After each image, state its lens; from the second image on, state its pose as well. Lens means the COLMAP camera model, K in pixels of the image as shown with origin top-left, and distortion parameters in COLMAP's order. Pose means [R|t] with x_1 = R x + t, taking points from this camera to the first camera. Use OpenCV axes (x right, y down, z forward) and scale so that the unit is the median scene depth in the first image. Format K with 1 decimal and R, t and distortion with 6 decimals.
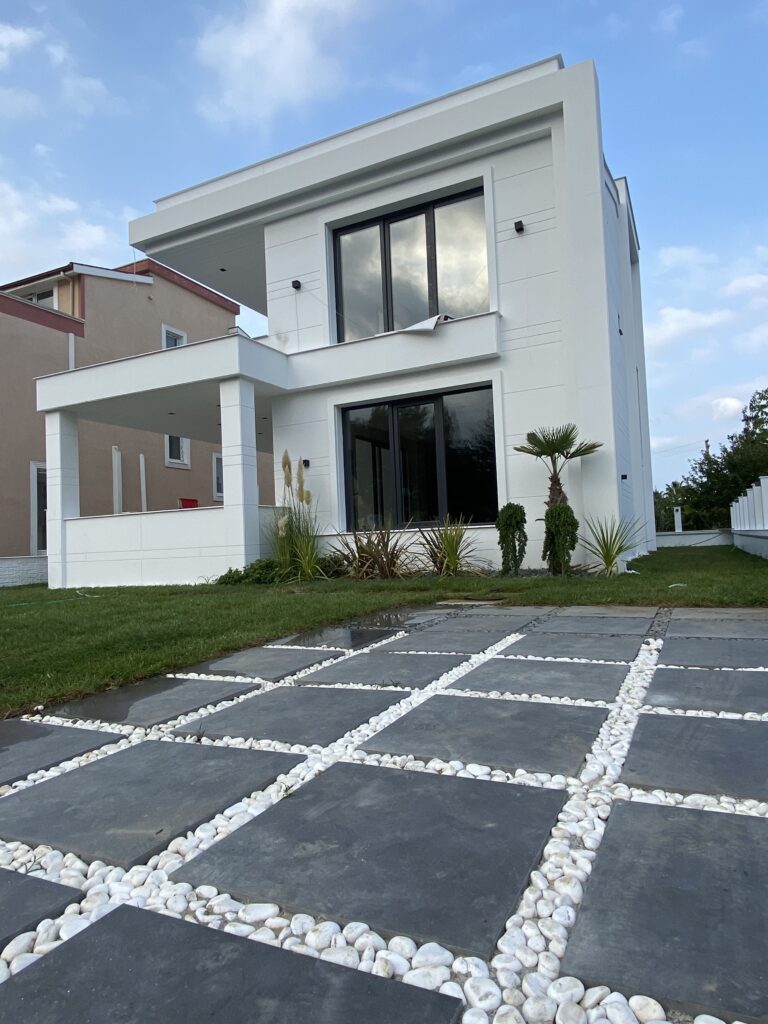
lens RADIAL K [[627.3, 0, 384.0], [0, 627.3, 512.0], [0, 0, 1]] dist [0.032603, 0.000114]
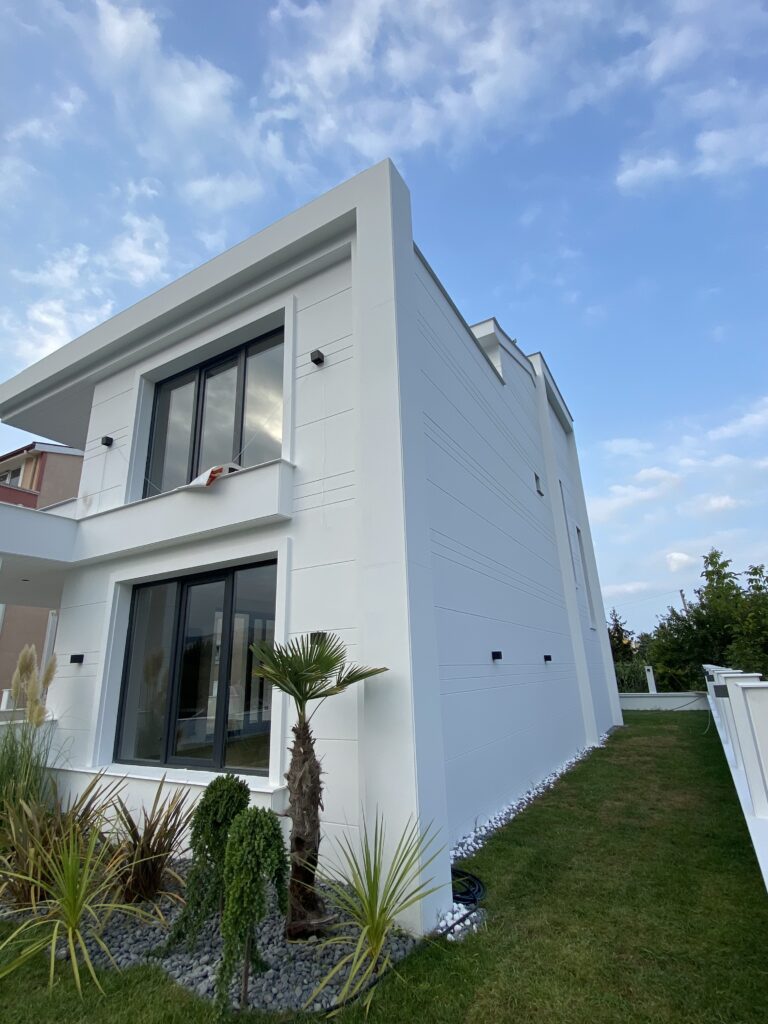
lens RADIAL K [[503.0, 0, 384.0], [0, 503.0, 512.0], [0, 0, 1]] dist [0.005501, -0.012318]
pose [[0.997242, -0.014108, -0.072872, 0.287434], [-0.004913, 0.967074, -0.254448, -0.095426], [0.074062, 0.254104, 0.964337, 0.392141]]
